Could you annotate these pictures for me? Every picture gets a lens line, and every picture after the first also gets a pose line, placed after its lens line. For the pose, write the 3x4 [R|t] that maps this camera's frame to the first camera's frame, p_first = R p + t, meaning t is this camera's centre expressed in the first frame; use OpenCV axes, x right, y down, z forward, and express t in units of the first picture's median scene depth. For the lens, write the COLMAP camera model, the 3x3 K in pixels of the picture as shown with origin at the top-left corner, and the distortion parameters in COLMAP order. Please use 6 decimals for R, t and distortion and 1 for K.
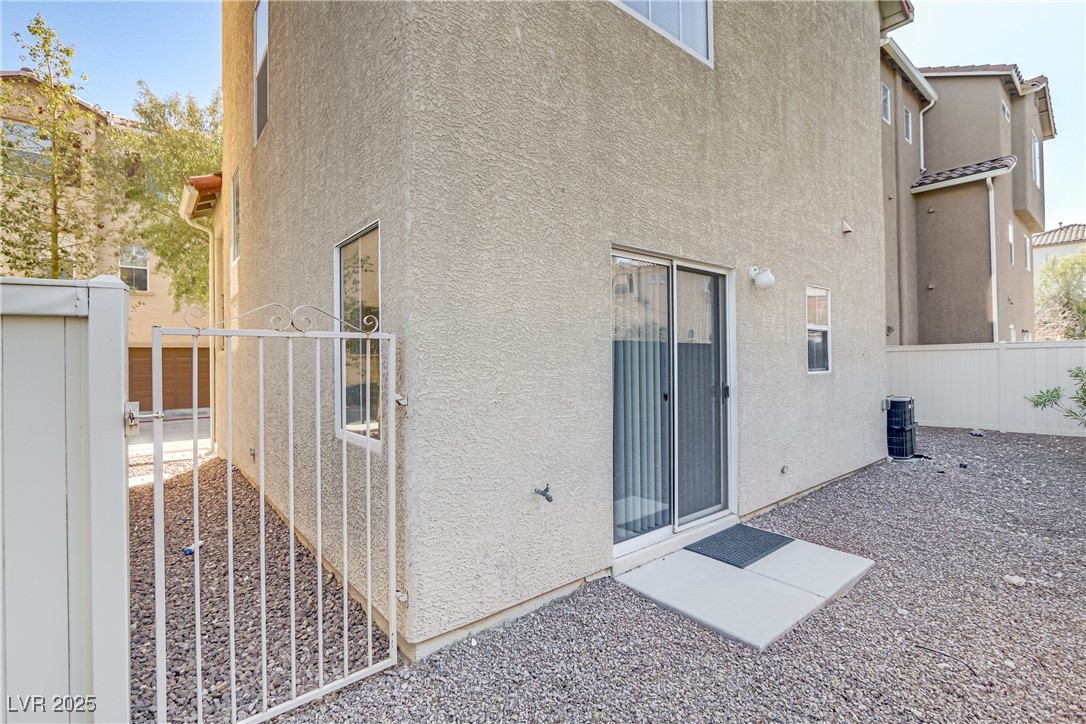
lens RADIAL K [[495.0, 0, 536.8], [0, 495.0, 356.5], [0, 0, 1]] dist [-0.014507, 0.001885]
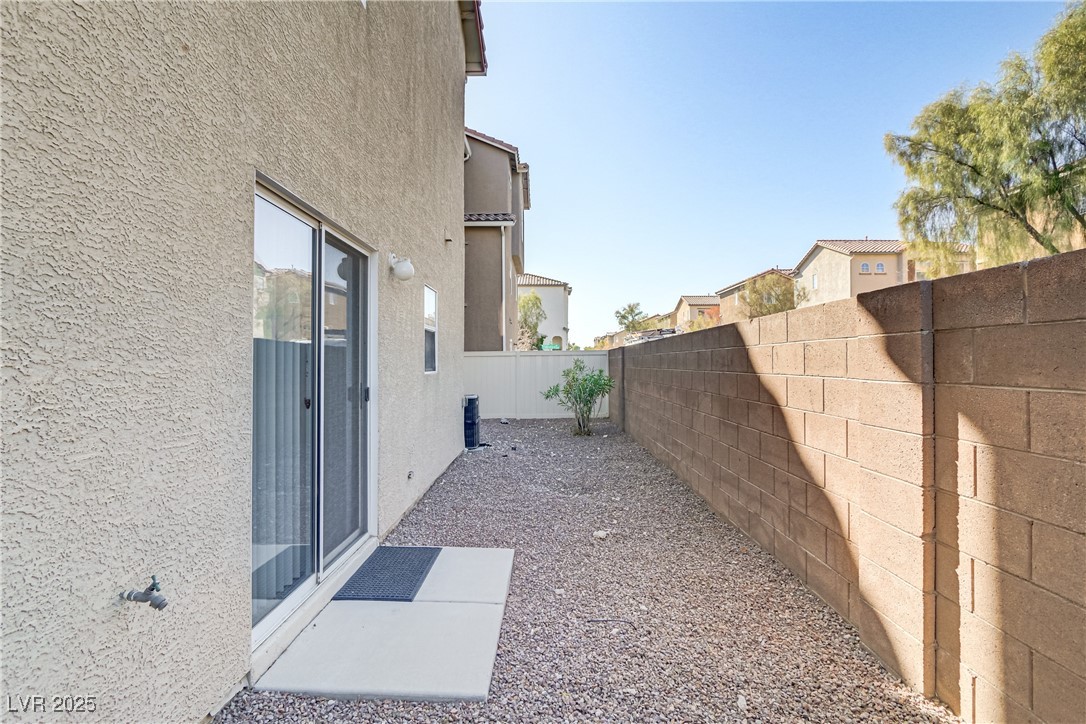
lens RADIAL K [[495.0, 0, 536.8], [0, 495.0, 356.5], [0, 0, 1]] dist [-0.014507, 0.001885]
pose [[0.644370, 0.018906, 0.764480, -0.087013], [-0.008873, 0.999812, -0.017248, 0.021069], [-0.764662, 0.004331, 0.644417, 0.256077]]
